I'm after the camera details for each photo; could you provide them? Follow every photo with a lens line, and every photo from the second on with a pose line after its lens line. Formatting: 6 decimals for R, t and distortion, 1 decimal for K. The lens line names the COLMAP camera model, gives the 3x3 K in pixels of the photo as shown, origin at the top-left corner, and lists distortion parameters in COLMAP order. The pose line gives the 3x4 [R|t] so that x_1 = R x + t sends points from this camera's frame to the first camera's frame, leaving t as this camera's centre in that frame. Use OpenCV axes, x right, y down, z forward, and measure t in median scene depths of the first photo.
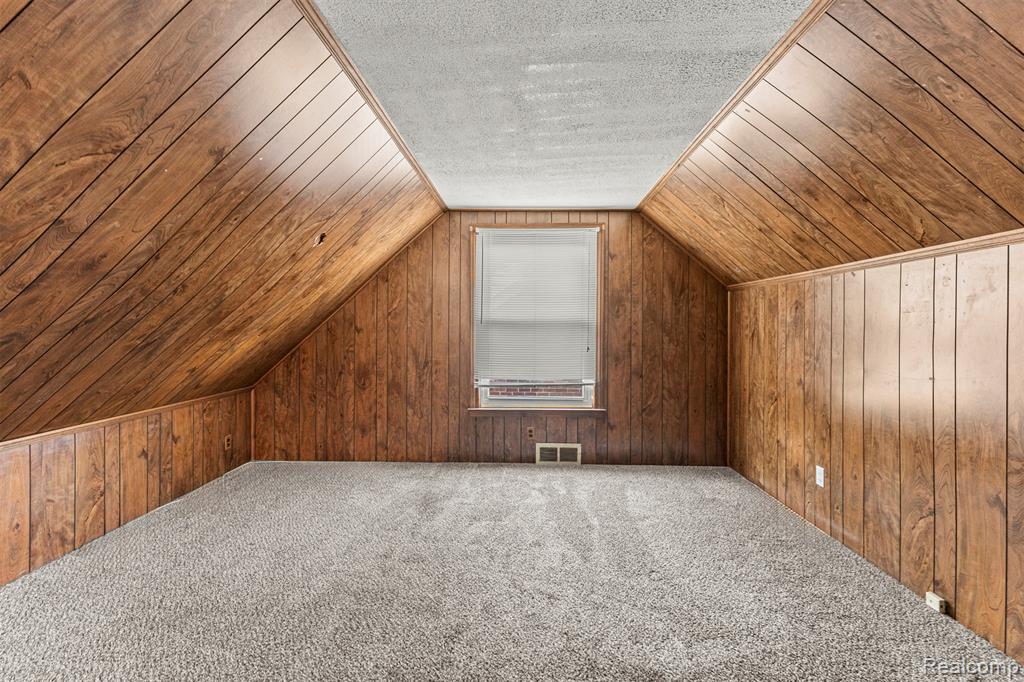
lens RADIAL K [[451.6, 0, 514.1], [0, 451.6, 333.4], [0, 0, 1]] dist [0.018533, -0.004036]
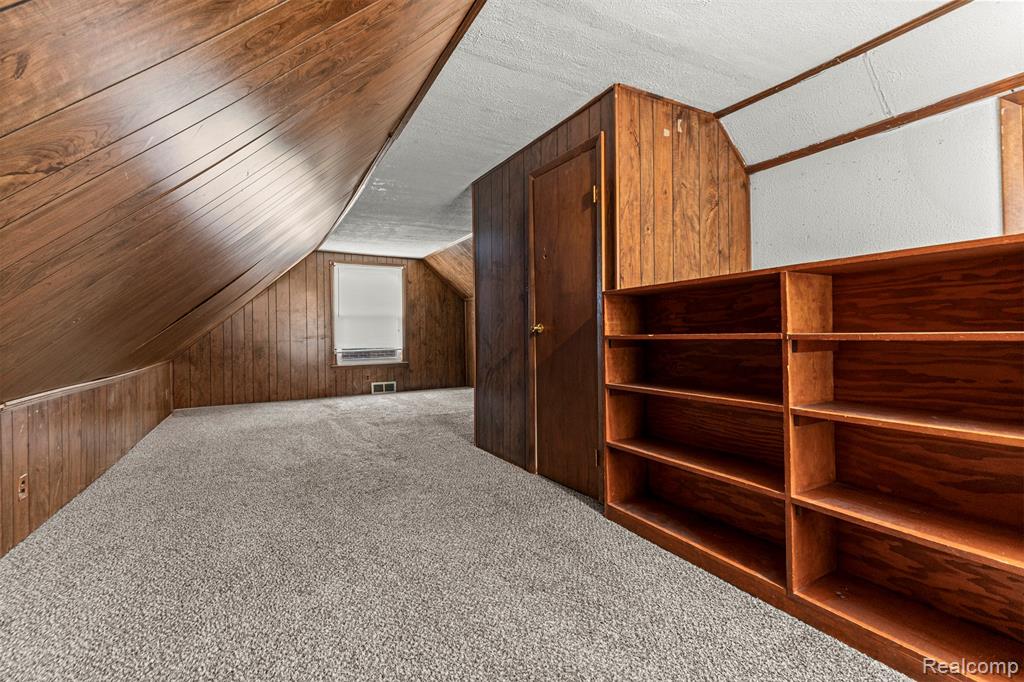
lens RADIAL K [[451.6, 0, 512.4], [0, 451.6, 337.1], [0, 0, 1]] dist [0.018533, -0.004036]
pose [[0.853439, -0.020300, 0.520797, -0.414461], [0.023313, 0.999728, 0.000763, 0.071010], [-0.520670, 0.011490, 0.853680, -0.860796]]
